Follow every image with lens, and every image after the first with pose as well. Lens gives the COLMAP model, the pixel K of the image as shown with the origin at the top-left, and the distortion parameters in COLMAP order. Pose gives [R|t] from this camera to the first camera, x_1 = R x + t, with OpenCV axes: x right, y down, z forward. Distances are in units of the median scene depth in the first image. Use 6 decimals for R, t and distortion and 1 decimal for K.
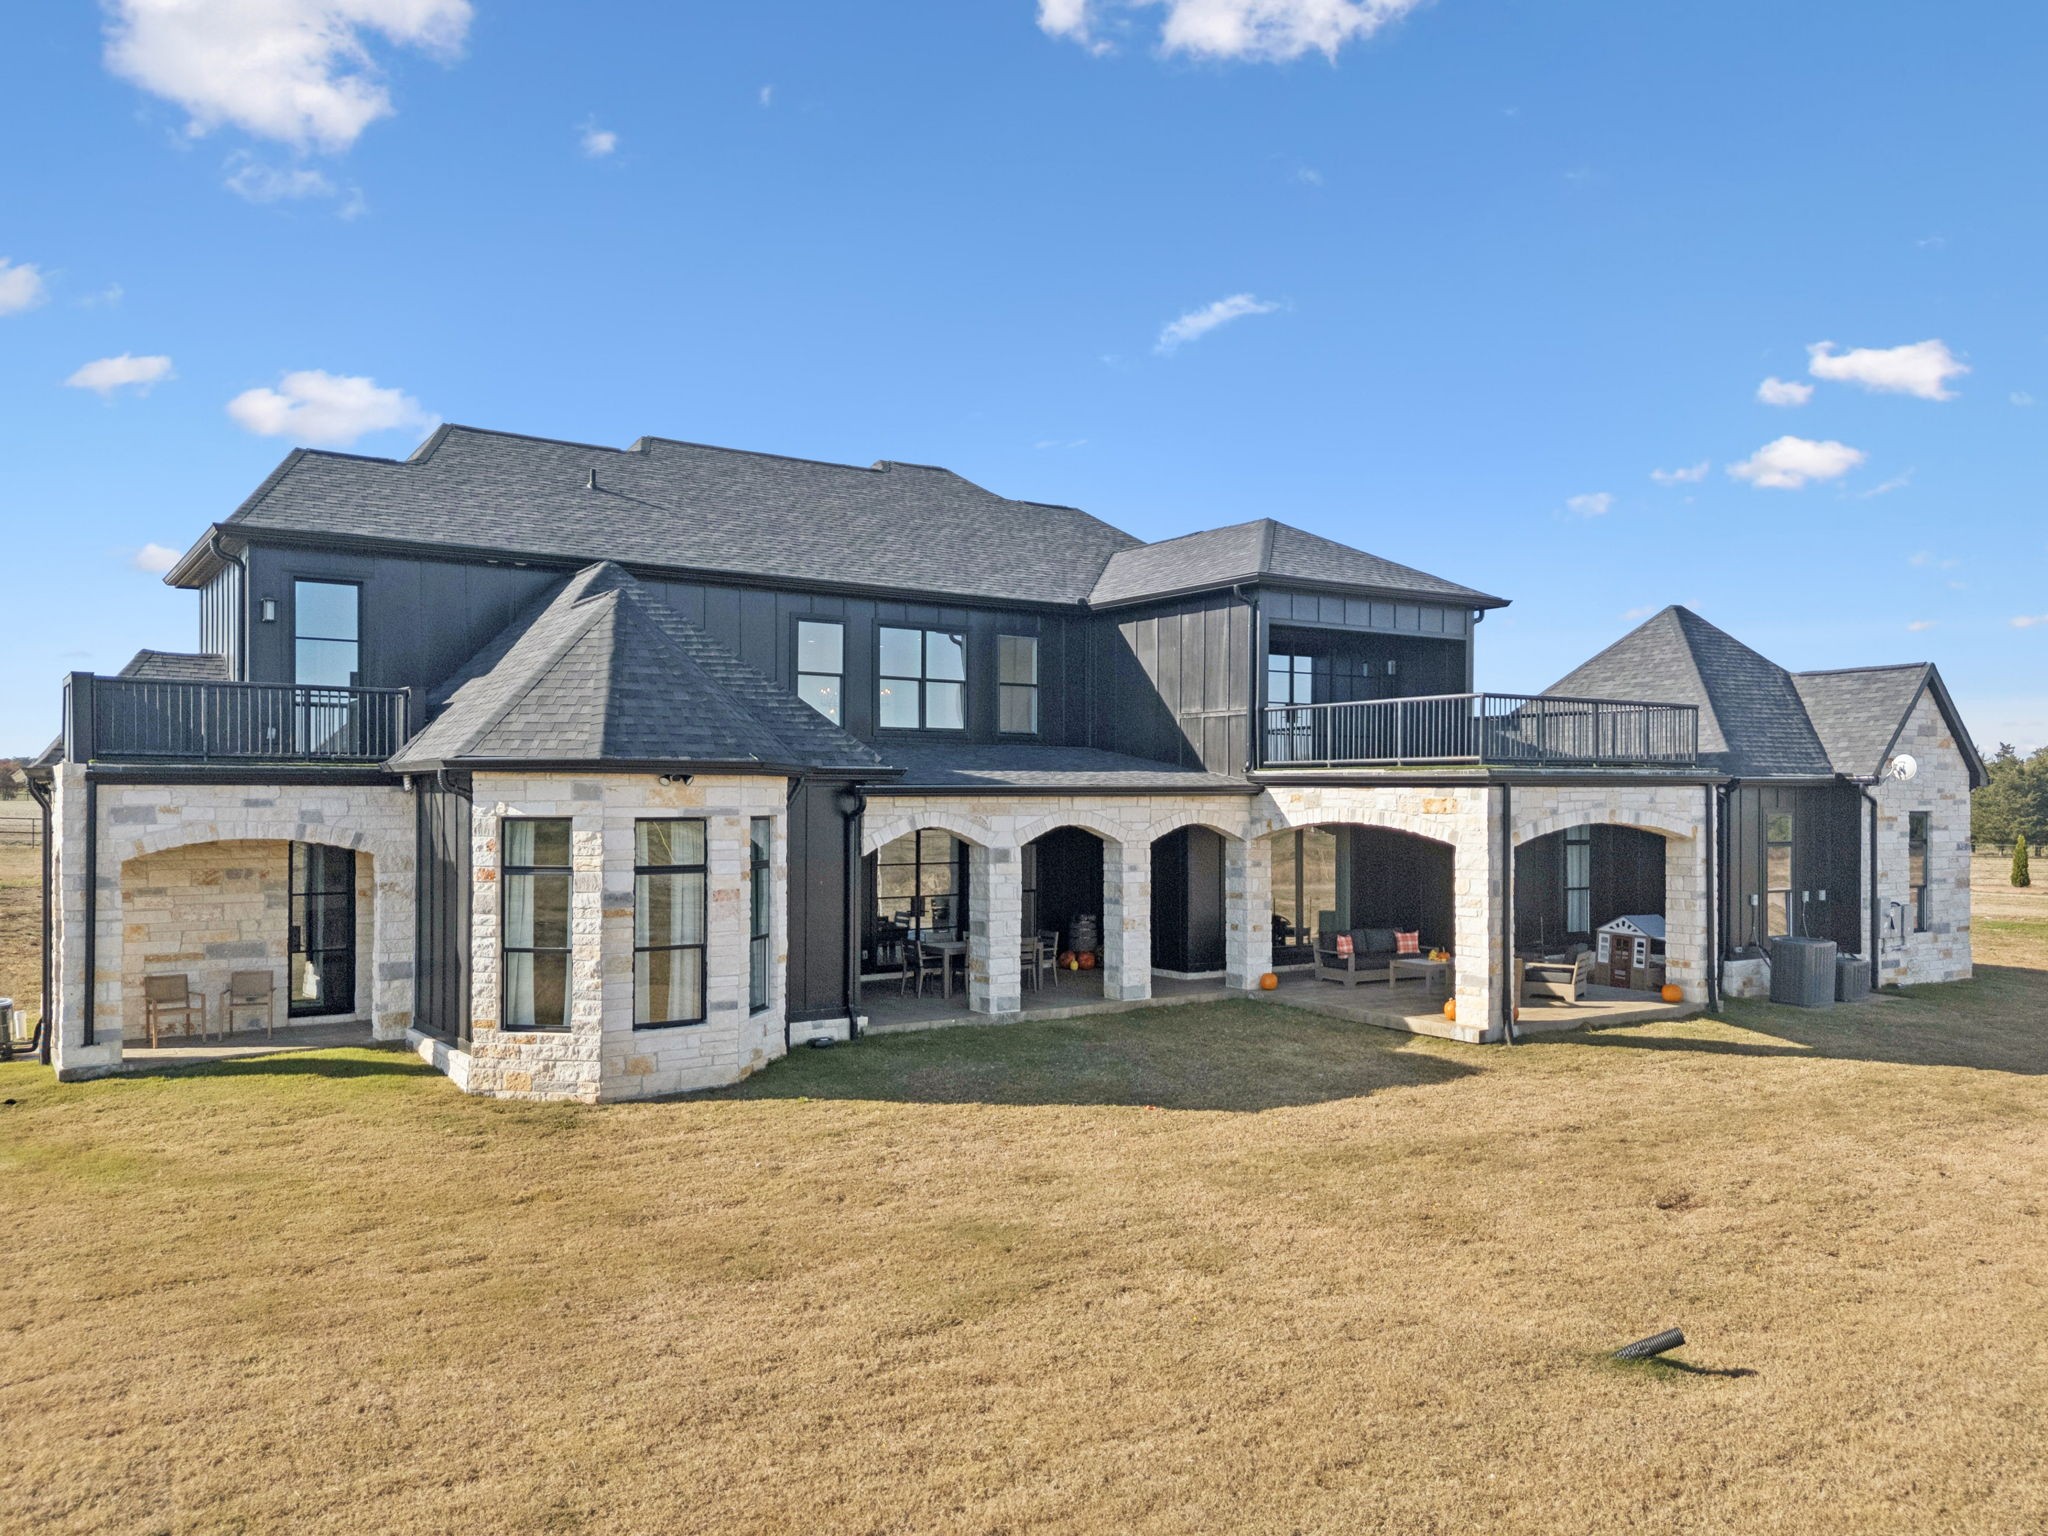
lens RADIAL K [[1557.1, 0, 1056.8], [0, 1557.1, 800.5], [0, 0, 1]] dist [0.015813, -0.004094]
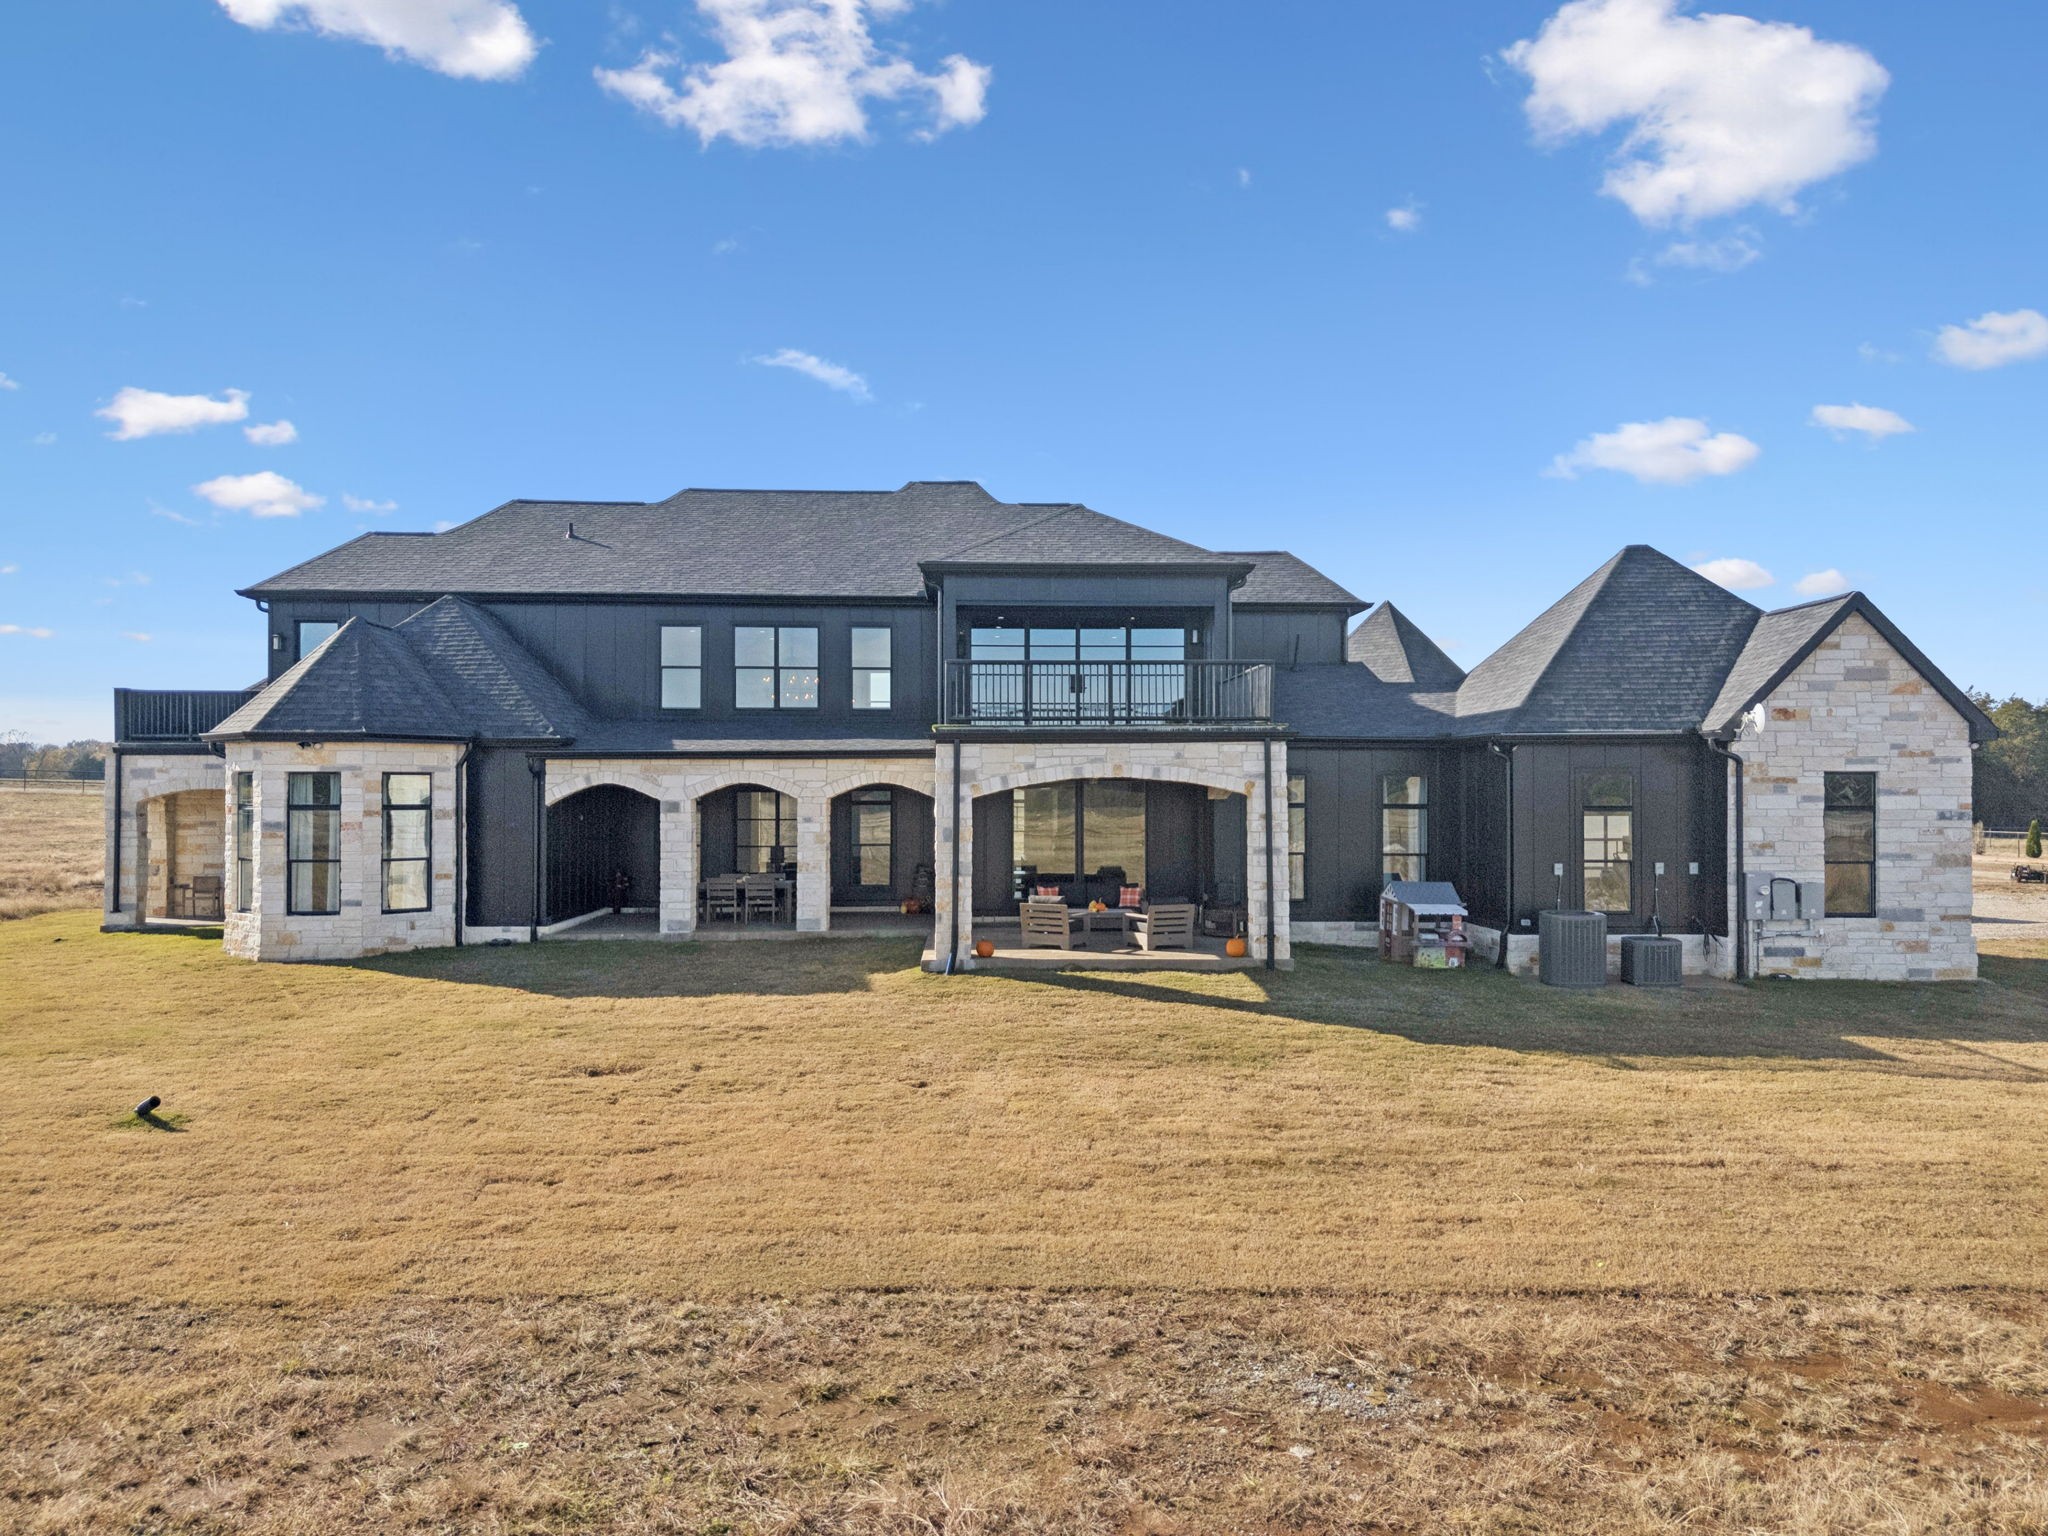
lens RADIAL K [[1557.1, 0, 1067.6], [0, 1557.1, 786.3], [0, 0, 1]] dist [0.015813, -0.004094]
pose [[0.843804, -0.004115, -0.536635, 0.887327], [0.001074, 0.999982, -0.005979, 0.026483], [0.536650, 0.004469, 0.843793, 0.108462]]
